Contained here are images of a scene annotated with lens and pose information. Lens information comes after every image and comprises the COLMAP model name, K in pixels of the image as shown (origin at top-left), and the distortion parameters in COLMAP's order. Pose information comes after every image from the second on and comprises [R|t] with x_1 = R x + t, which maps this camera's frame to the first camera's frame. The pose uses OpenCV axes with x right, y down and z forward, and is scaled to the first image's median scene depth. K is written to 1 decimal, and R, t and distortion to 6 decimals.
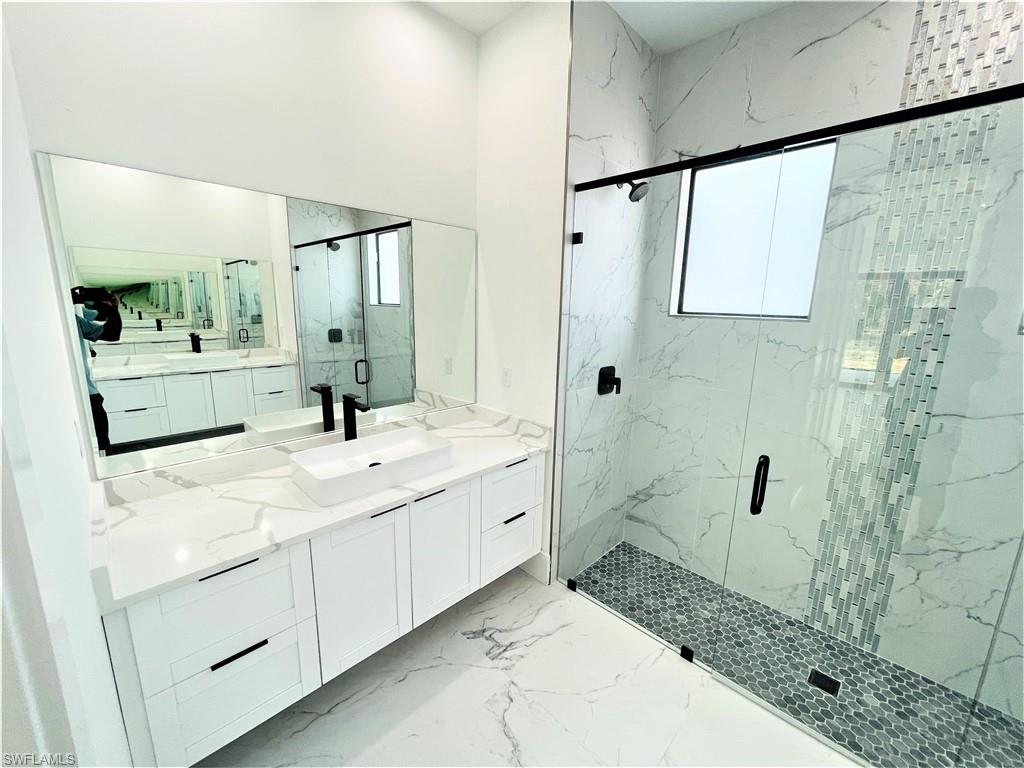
lens RADIAL K [[415.3, 0, 509.2], [0, 415.3, 387.6], [0, 0, 1]] dist [-0.001398, 0.000133]
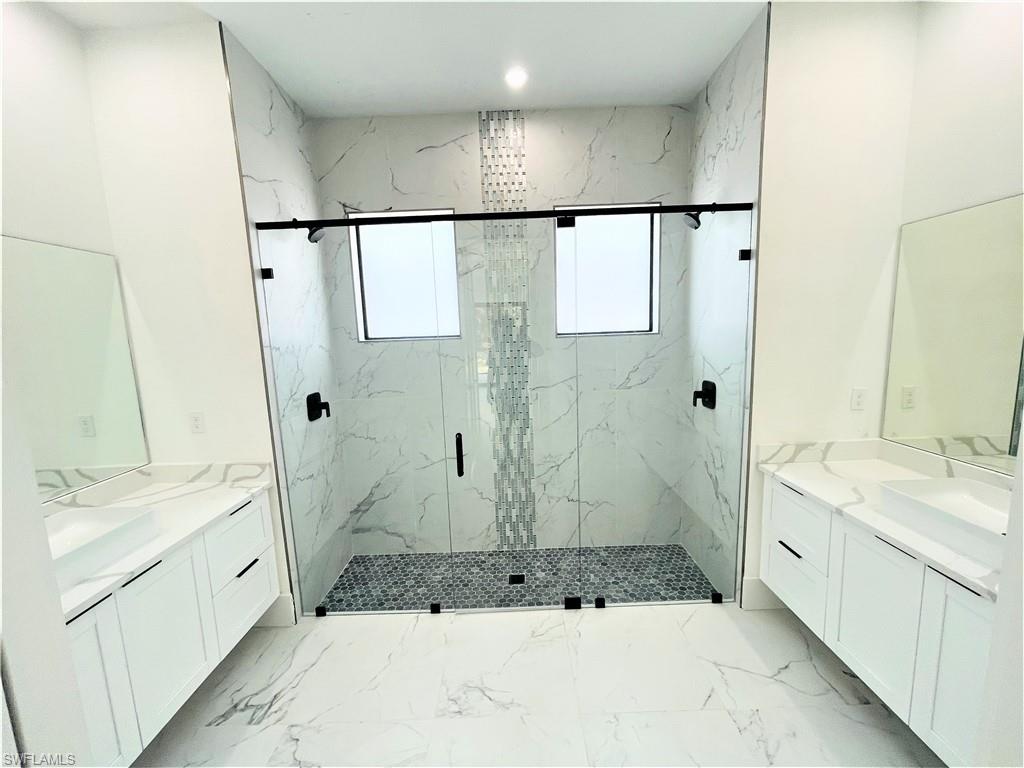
lens RADIAL K [[410.0, 0, 512.7], [0, 410.0, 386.3], [0, 0, 1]] dist [-0.001534, 0.000149]
pose [[0.706908, -0.143643, 0.692566, -0.137571], [0.188820, 0.981951, 0.010933, 0.017522], [-0.681636, 0.123042, 0.721272, -0.105804]]
